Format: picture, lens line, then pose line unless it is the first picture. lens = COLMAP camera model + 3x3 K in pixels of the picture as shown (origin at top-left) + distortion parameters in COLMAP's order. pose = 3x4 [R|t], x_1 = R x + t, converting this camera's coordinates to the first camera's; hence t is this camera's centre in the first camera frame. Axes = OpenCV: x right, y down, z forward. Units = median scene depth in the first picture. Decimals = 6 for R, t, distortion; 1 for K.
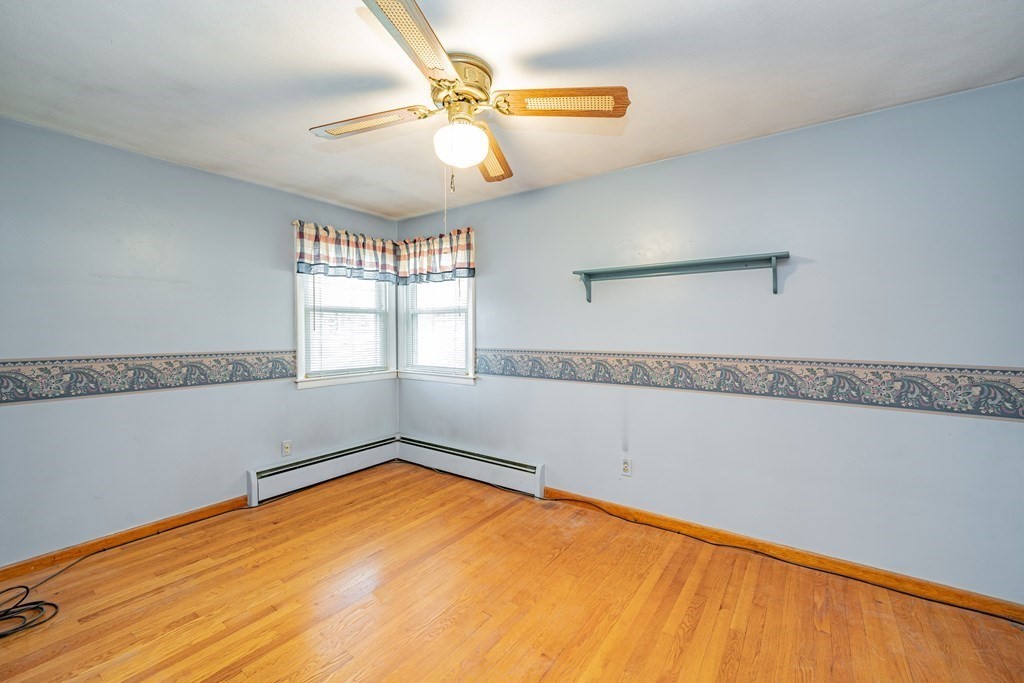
lens RADIAL K [[415.2, 0, 513.2], [0, 415.2, 341.0], [0, 0, 1]] dist [-0.000962, -0.000453]
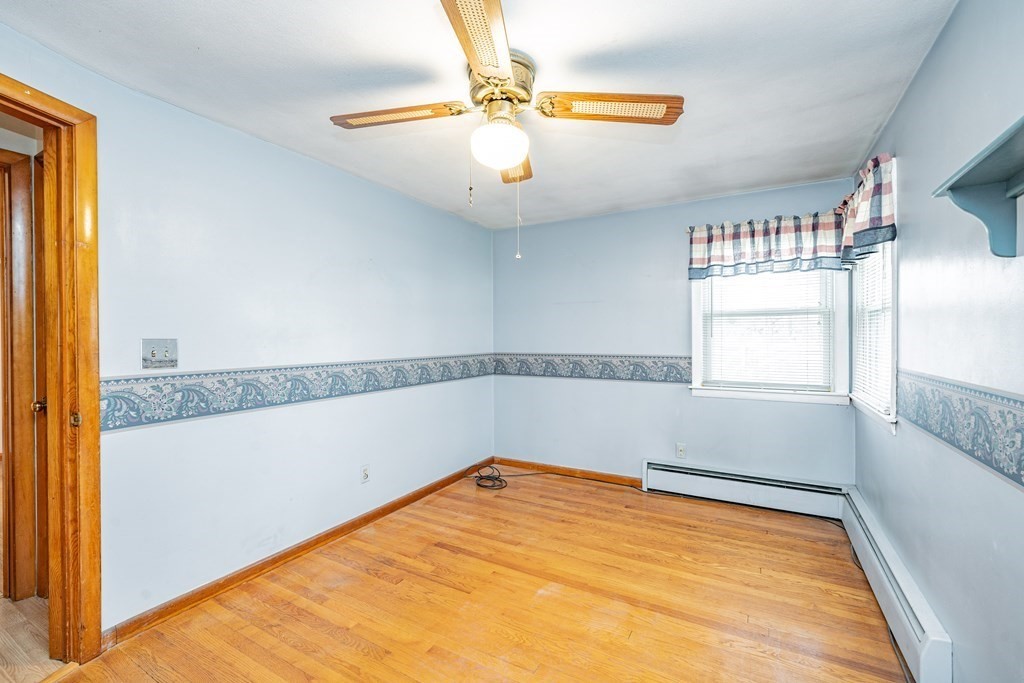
lens RADIAL K [[415.2, 0, 513.2], [0, 415.2, 341.0], [0, 0, 1]] dist [-0.000962, -0.000453]
pose [[0.119760, 0.010299, -0.992749, 0.429141], [-0.017586, 0.999811, 0.008251, -0.016468], [0.992647, 0.016471, 0.119919, 0.459467]]
